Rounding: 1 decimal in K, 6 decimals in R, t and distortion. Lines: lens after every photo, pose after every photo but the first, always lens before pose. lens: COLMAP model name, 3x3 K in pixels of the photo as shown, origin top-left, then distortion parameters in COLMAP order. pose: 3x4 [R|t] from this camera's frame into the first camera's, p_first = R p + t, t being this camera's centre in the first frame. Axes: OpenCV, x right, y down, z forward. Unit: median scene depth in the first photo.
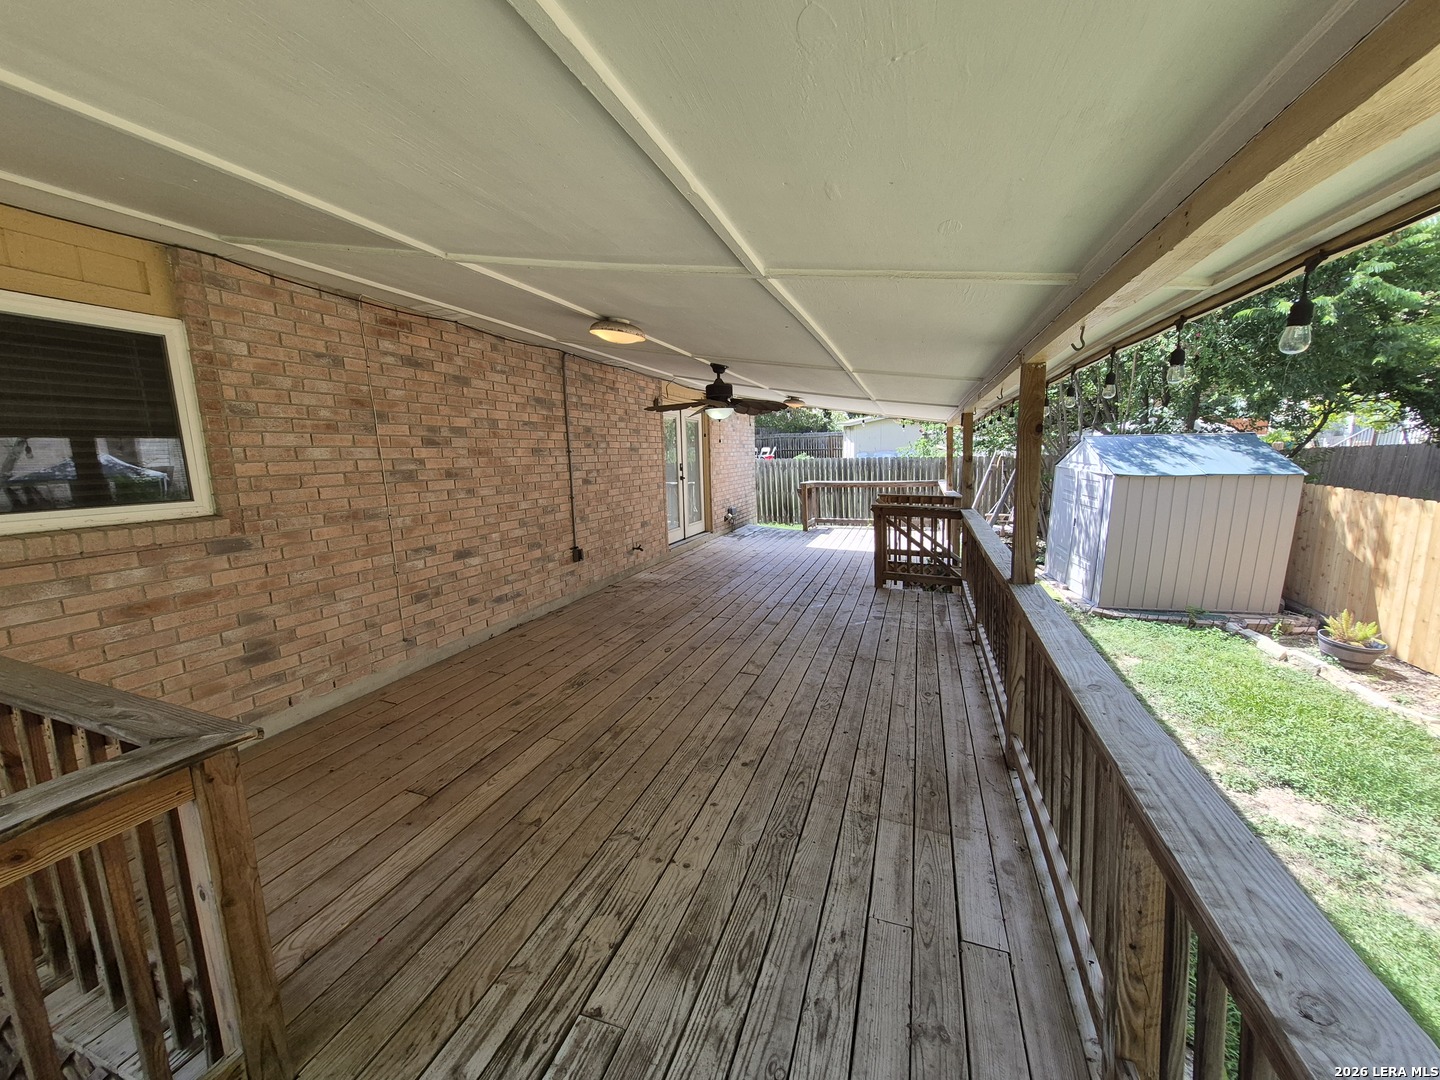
lens RADIAL K [[573.7, 0, 720.3], [0, 573.7, 537.3], [0, 0, 1]] dist [0.000377, 0.000065]
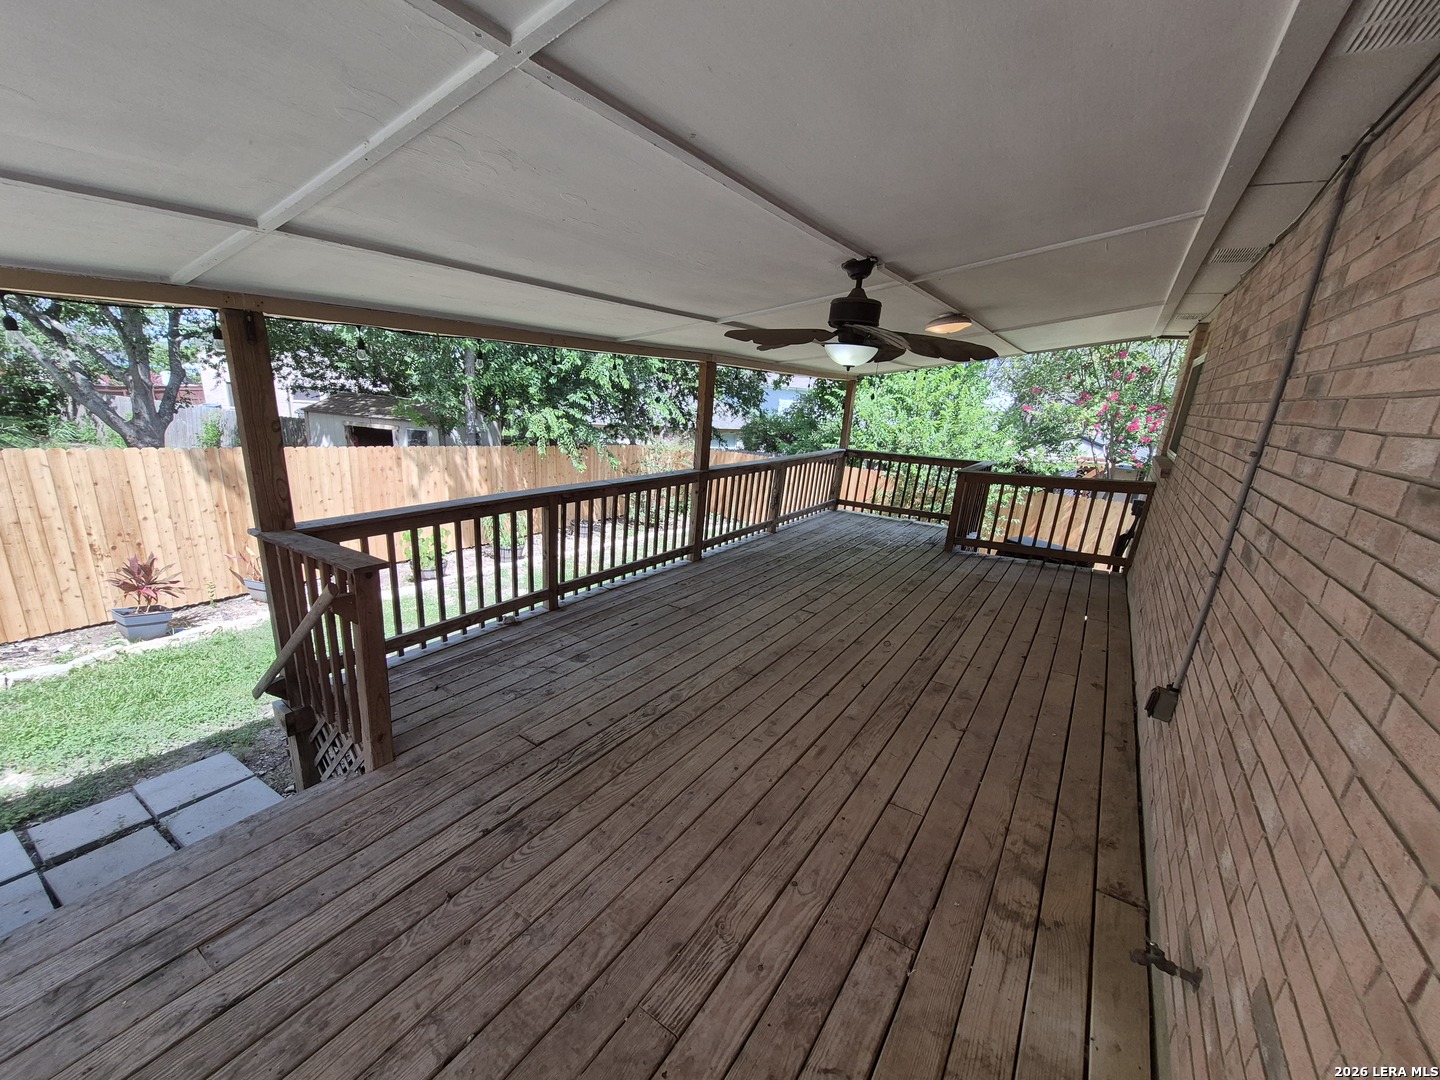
lens RADIAL K [[573.7, 0, 720.7], [0, 573.7, 545.9], [0, 0, 1]] dist [0.000377, 0.000065]
pose [[-0.964341, -0.106243, 0.242401, -0.049432], [-0.001539, 0.918126, 0.396286, -0.363925], [-0.264658, 0.381782, -0.885550, 2.191605]]
